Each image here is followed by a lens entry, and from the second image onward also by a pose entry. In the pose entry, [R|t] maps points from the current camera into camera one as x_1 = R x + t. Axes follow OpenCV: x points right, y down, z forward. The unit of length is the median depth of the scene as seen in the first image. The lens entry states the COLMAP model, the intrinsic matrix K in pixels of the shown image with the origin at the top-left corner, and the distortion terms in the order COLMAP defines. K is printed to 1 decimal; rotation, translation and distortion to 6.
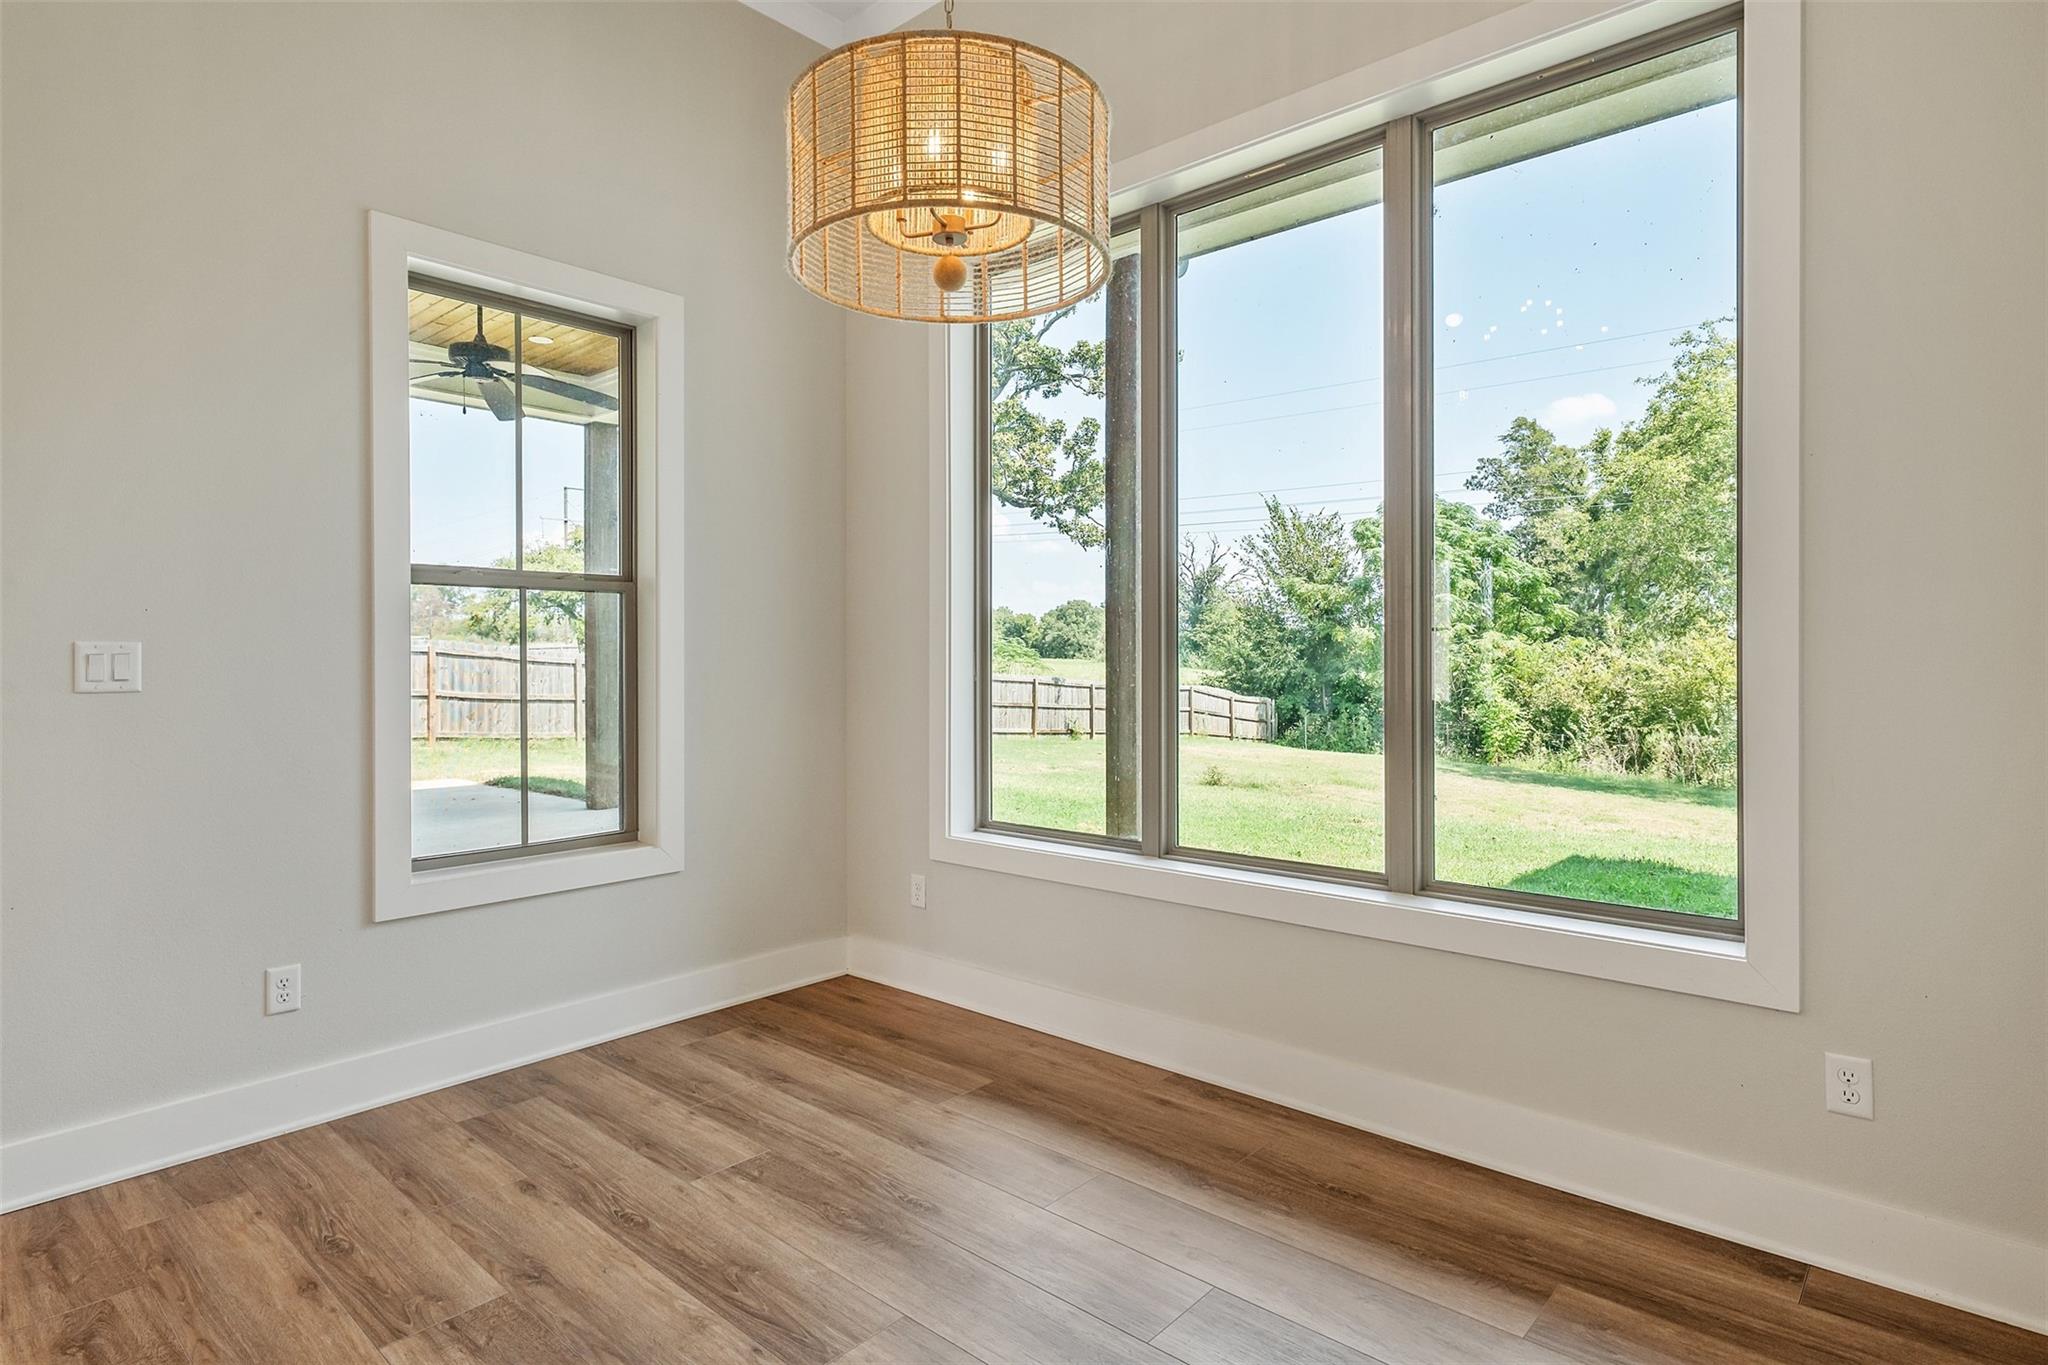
lens RADIAL K [[1078.7, 0, 1024.2], [0, 1078.7, 678.4], [0, 0, 1]] dist [0.000474, 0.000016]
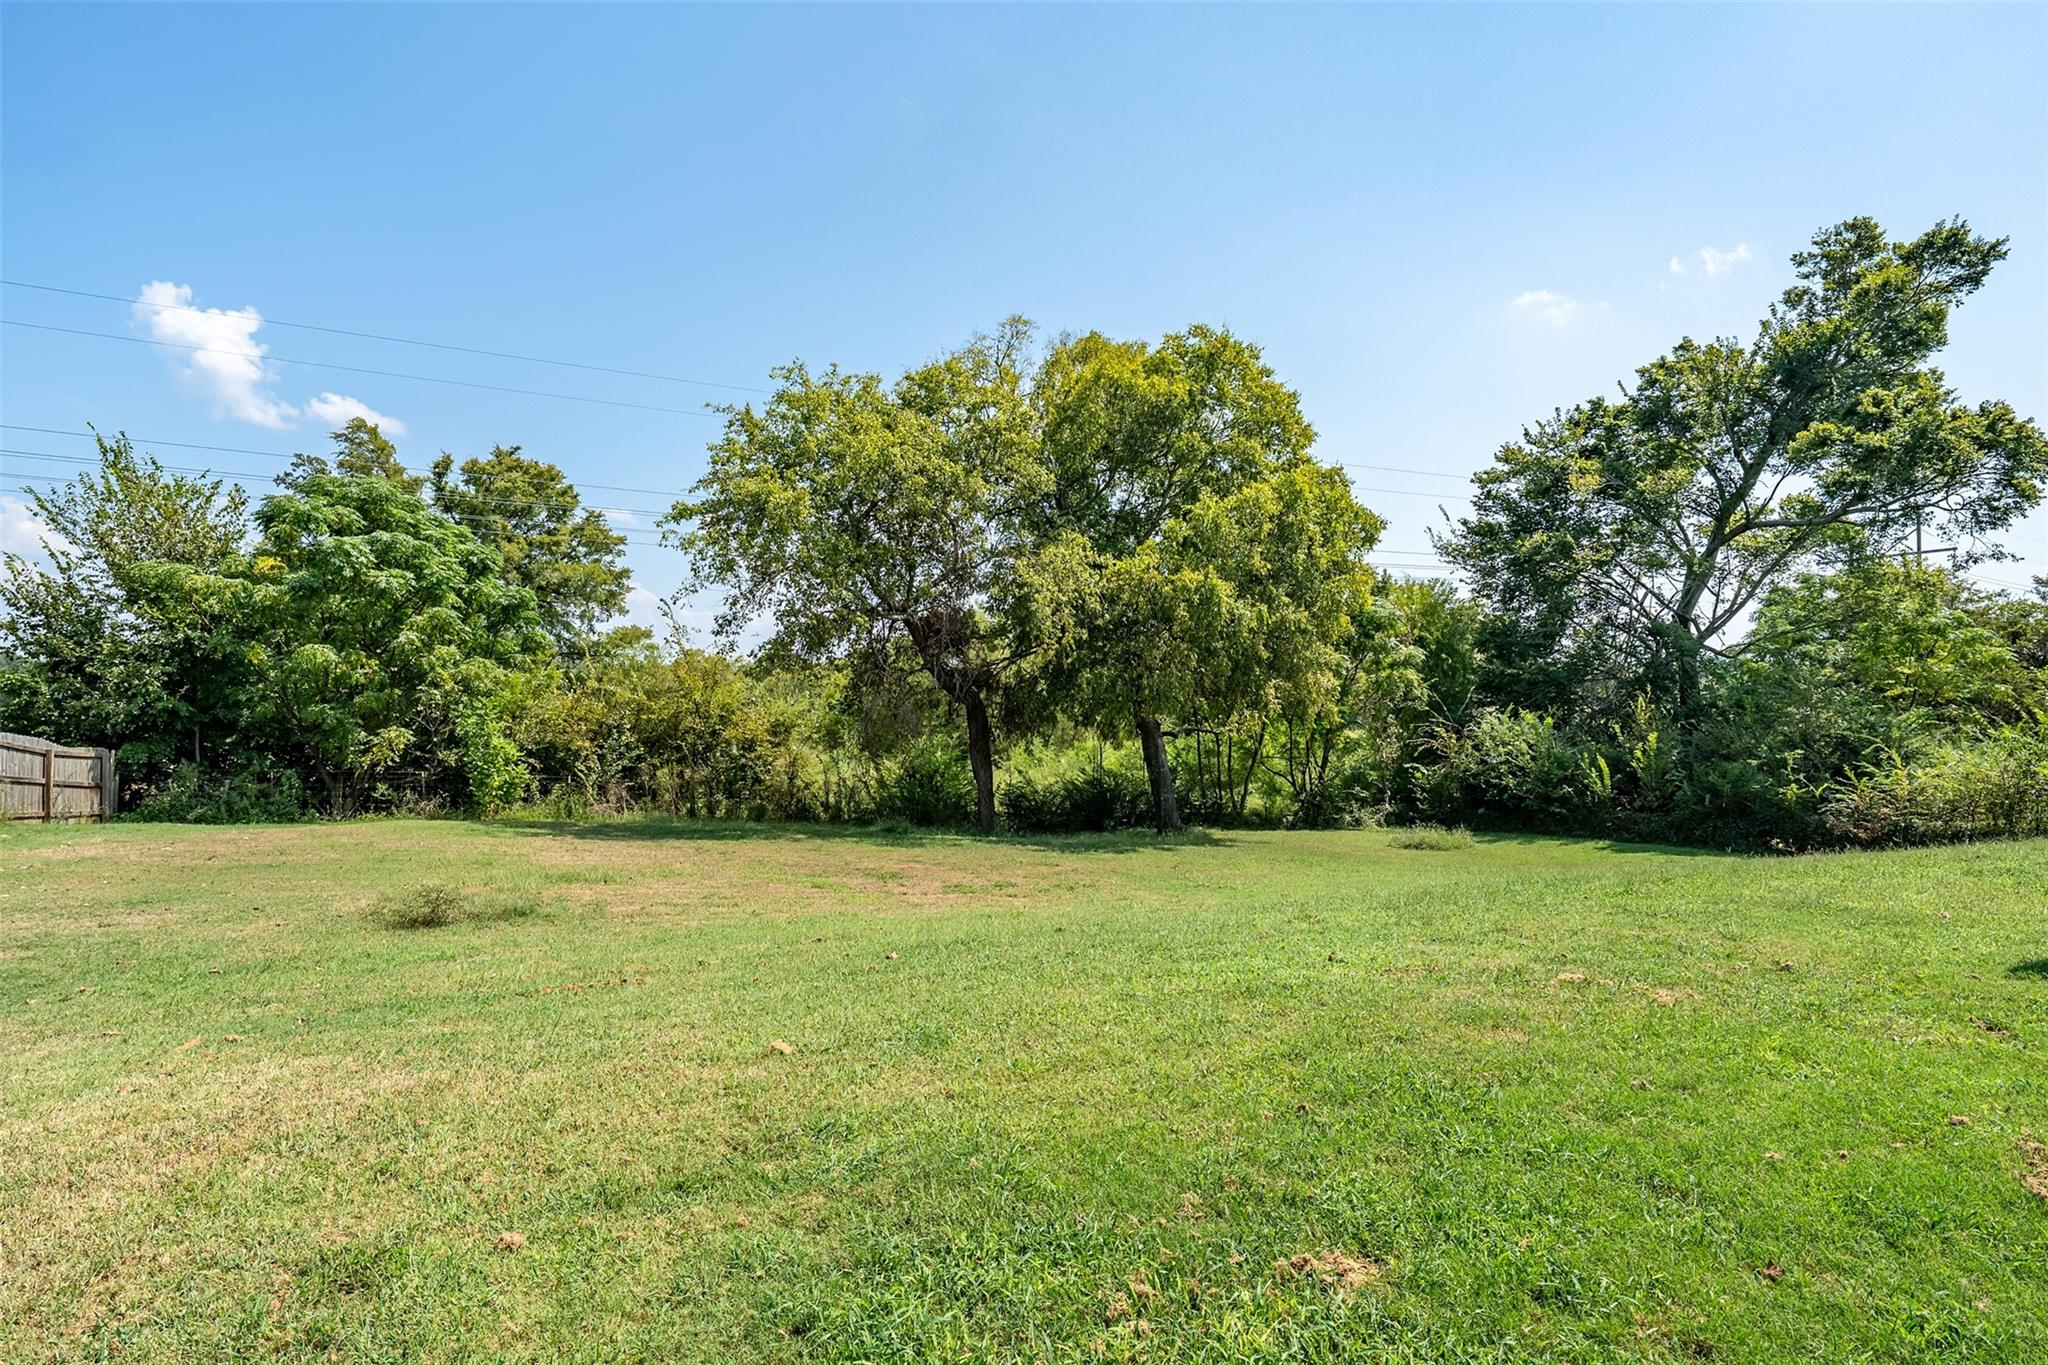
lens RADIAL K [[992.0, 0, 1024.2], [0, 992.0, 685.6], [0, 0, 1]] dist [-0.000155, 0.000012]
pose [[0.424348, 0.013040, 0.905405, -0.073259], [0.008608, 0.999793, -0.018434, -0.003486], [-0.905458, 0.015616, 0.424148, 0.271439]]
